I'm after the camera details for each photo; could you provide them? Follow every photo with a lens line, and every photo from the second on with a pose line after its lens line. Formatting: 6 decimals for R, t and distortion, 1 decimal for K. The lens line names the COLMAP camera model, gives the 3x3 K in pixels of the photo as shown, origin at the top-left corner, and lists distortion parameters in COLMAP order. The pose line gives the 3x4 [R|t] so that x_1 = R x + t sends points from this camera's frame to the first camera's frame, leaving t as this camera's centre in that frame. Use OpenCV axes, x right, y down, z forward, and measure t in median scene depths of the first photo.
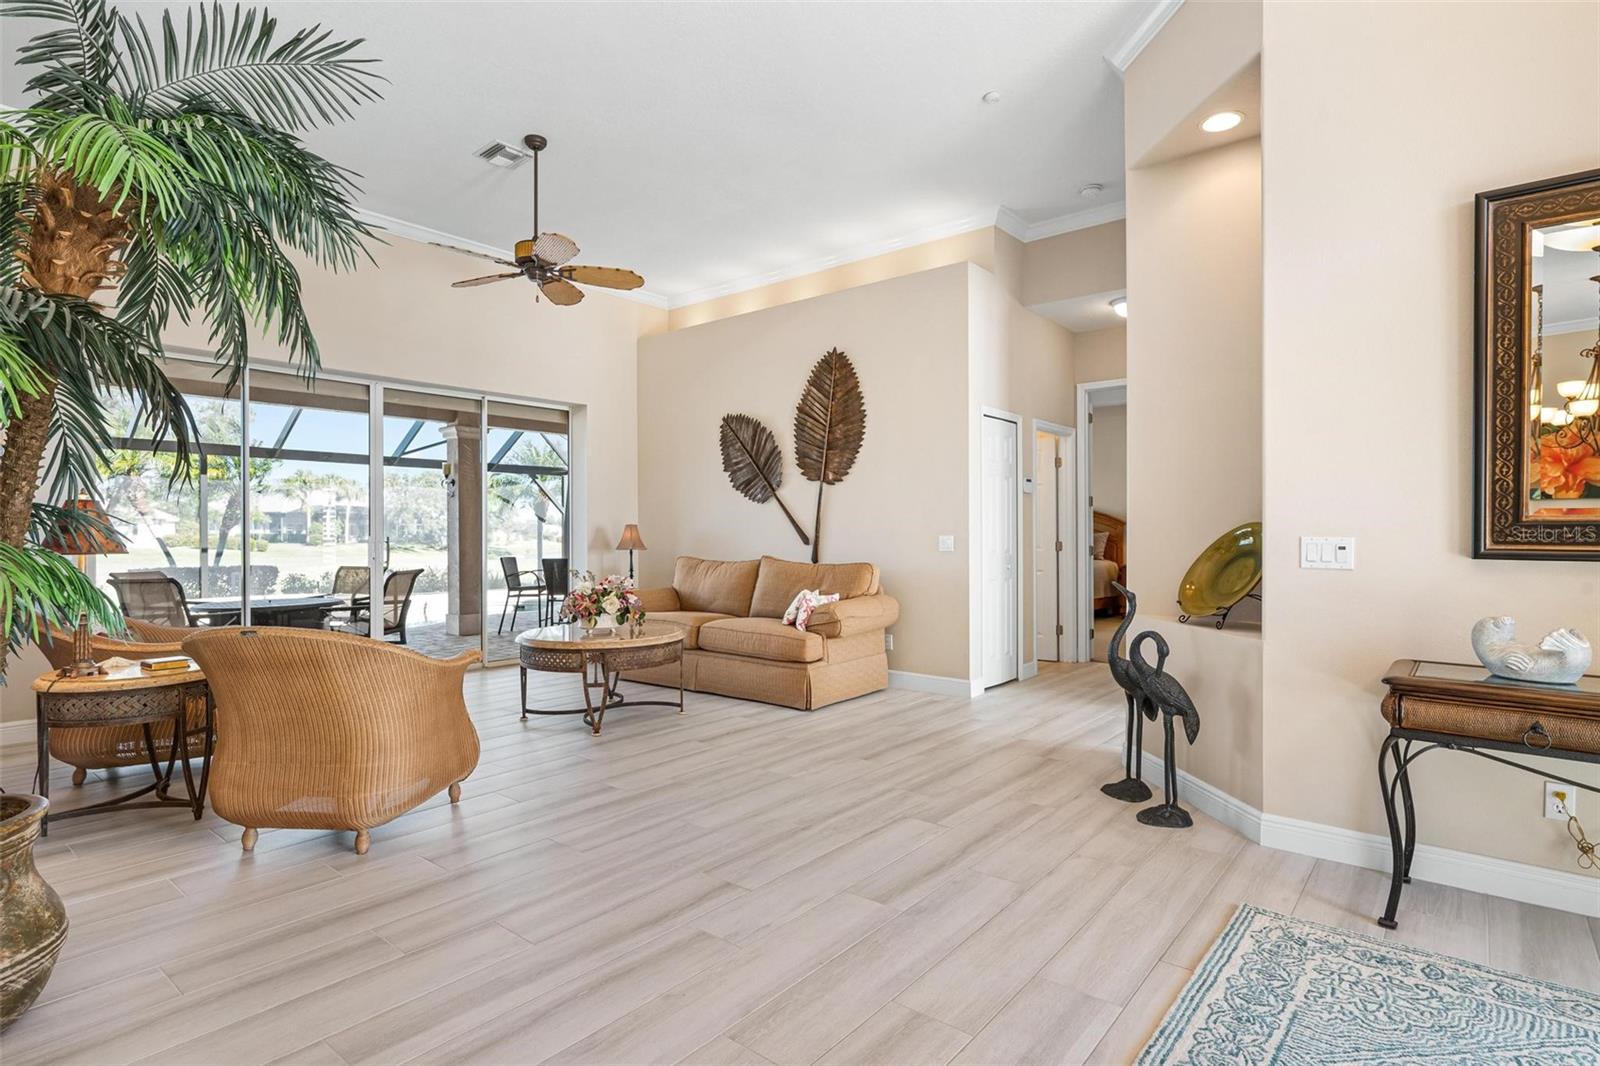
lens RADIAL K [[813.6, 0, 800.0], [0, 813.6, 533.0], [0, 0, 1]] dist [-0.002936, -0.000362]
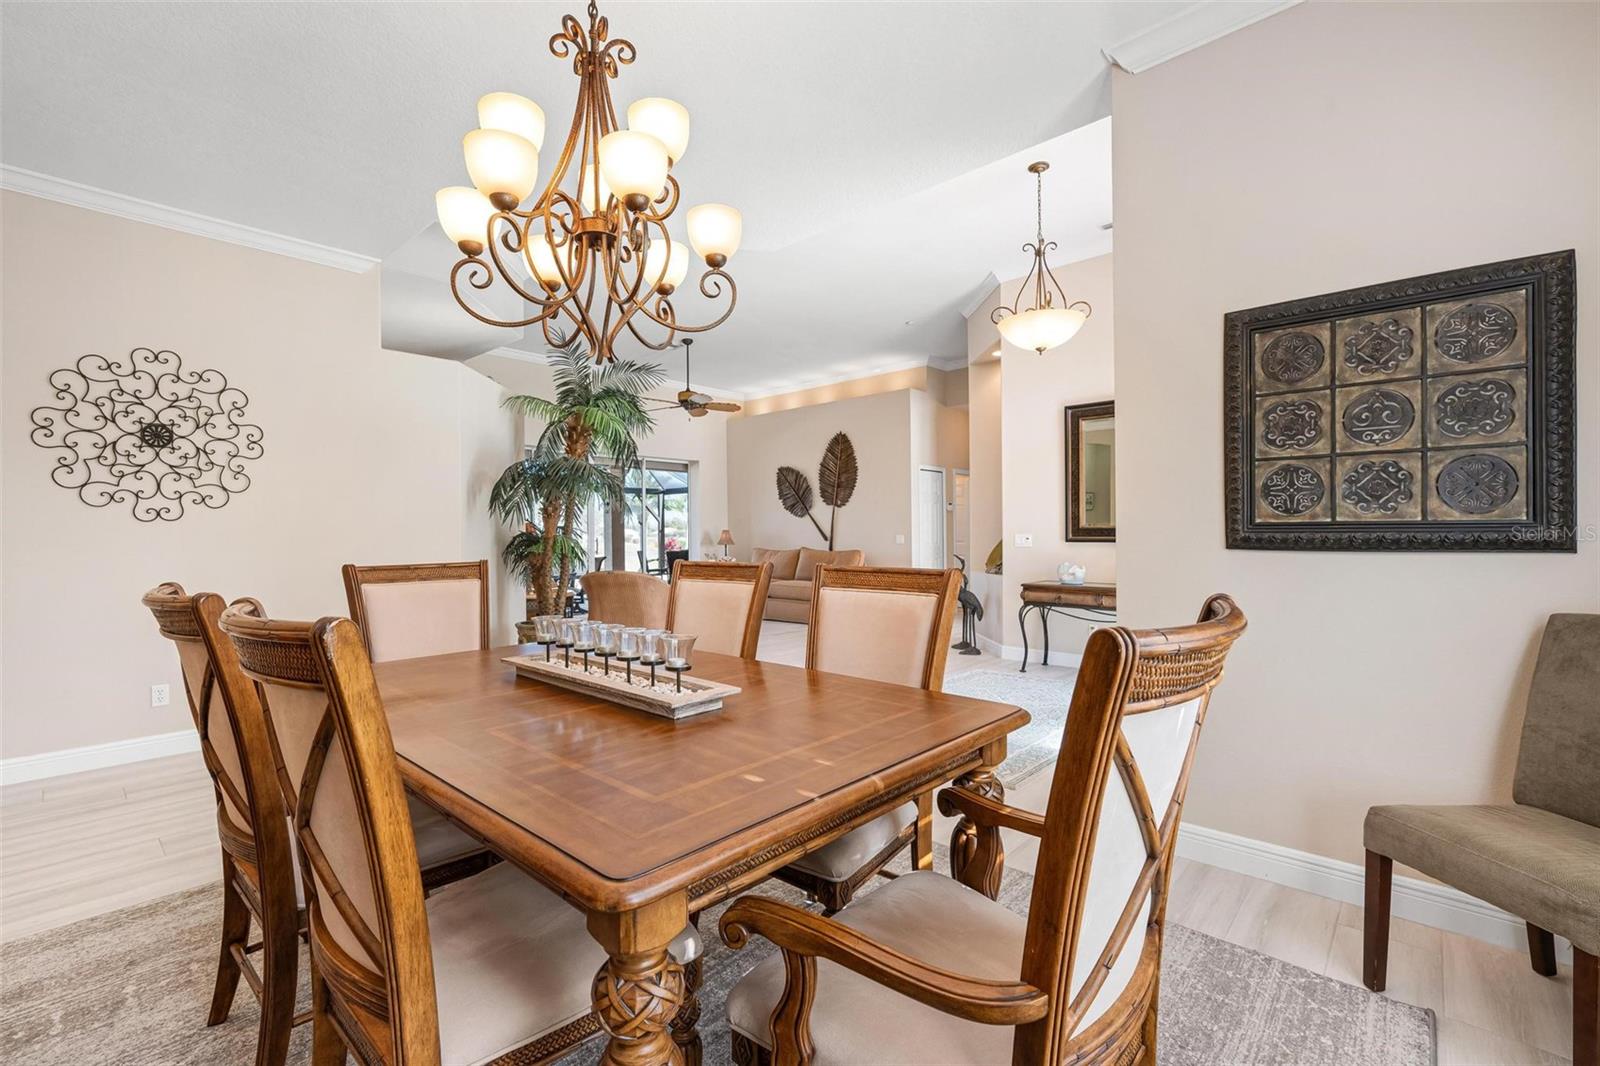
lens RADIAL K [[688.2, 0, 800.0], [0, 688.2, 533.0], [0, 0, 1]] dist [0.000020, -0.000034]
pose [[0.998780, -0.007294, -0.048841, 0.025481], [0.007204, 0.999972, -0.002010, -0.000124], [0.048854, 0.001655, 0.998805, -0.526532]]
